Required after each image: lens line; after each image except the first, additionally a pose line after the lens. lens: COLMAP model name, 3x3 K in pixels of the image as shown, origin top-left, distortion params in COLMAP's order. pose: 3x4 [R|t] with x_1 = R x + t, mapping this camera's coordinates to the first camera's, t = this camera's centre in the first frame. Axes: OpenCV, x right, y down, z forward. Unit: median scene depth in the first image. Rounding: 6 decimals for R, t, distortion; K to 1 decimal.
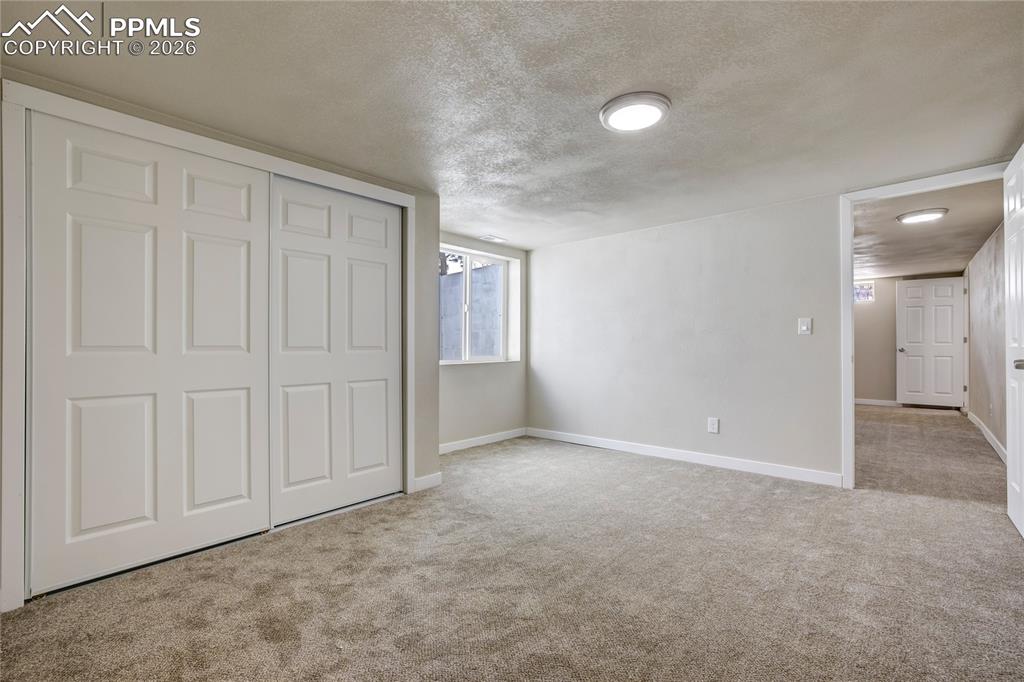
lens RADIAL K [[436.9, 0, 510.6], [0, 436.9, 341.2], [0, 0, 1]] dist [-0.038174, 0.017505]
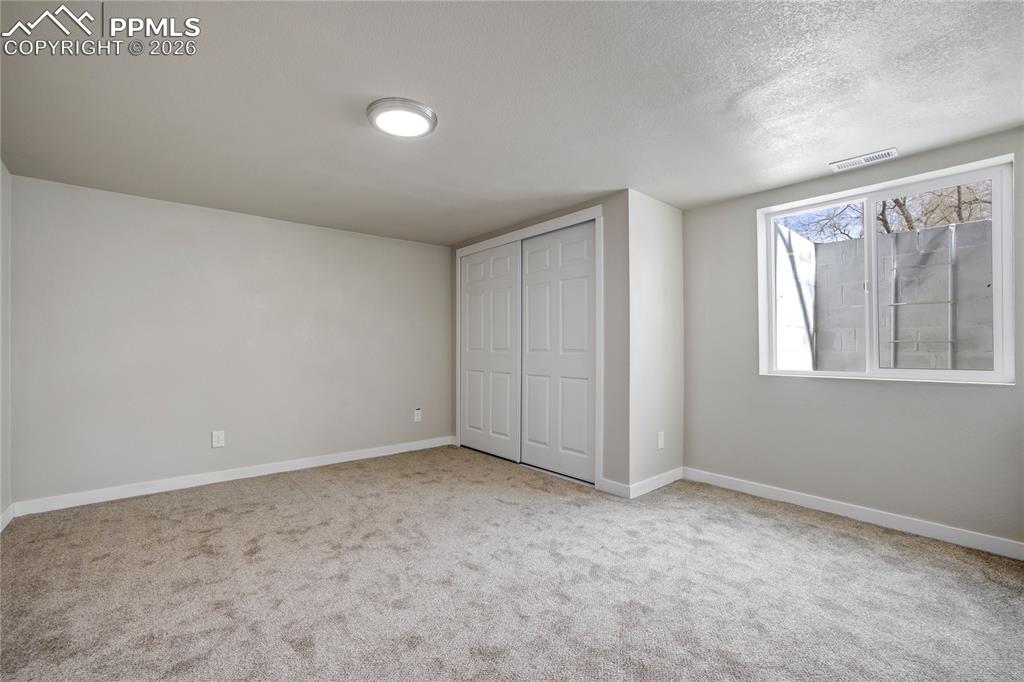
lens RADIAL K [[436.9, 0, 510.6], [0, 436.9, 341.2], [0, 0, 1]] dist [-0.038174, 0.017505]
pose [[-0.111348, -0.013842, -0.993685, 0.938682], [0.006406, 0.999872, -0.014646, 0.006851], [0.993761, -0.007996, -0.111245, 1.017381]]
